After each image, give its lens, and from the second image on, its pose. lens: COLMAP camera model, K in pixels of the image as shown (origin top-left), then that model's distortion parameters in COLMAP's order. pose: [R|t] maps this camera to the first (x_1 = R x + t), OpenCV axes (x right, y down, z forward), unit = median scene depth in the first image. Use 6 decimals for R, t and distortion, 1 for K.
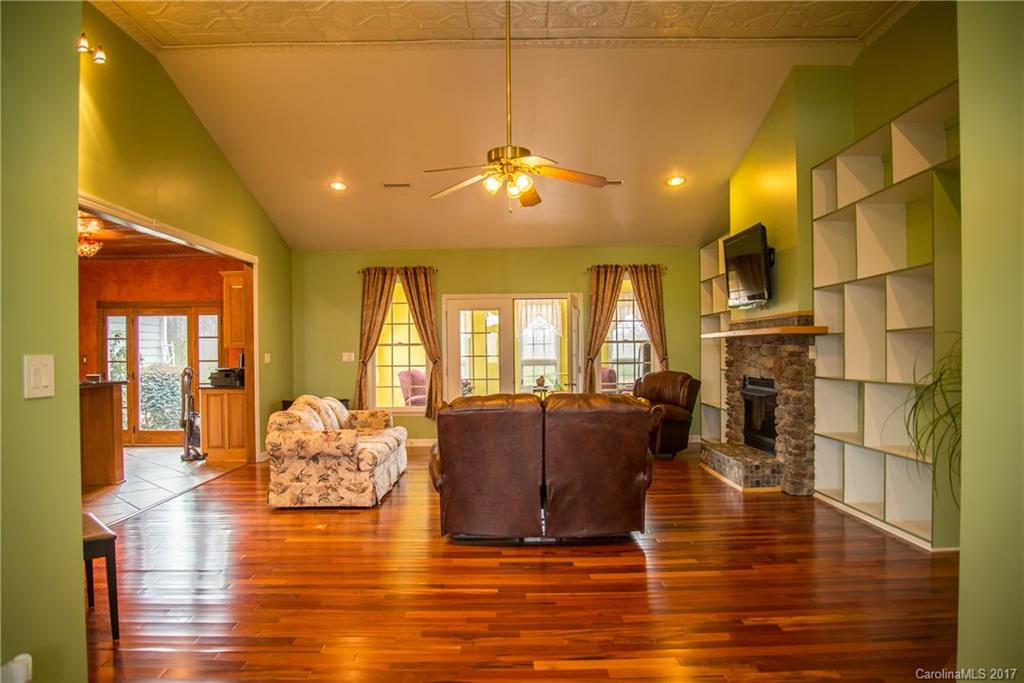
lens RADIAL K [[698.9, 0, 510.8], [0, 698.9, 353.9], [0, 0, 1]] dist [-0.067813, 0.002132]
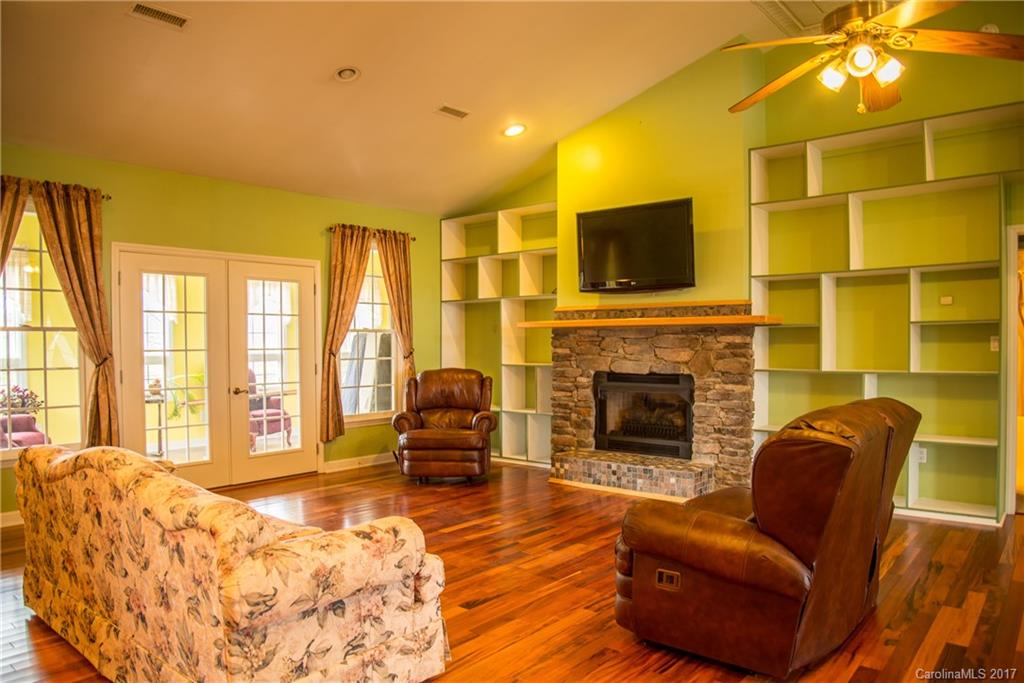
lens RADIAL K [[698.9, 0, 510.8], [0, 698.9, 353.9], [0, 0, 1]] dist [-0.067813, 0.002132]
pose [[0.644911, -0.007824, 0.764218, -0.315219], [0.003149, 0.999966, 0.007581, 0.002222], [-0.764252, -0.002482, 0.644913, 0.404695]]
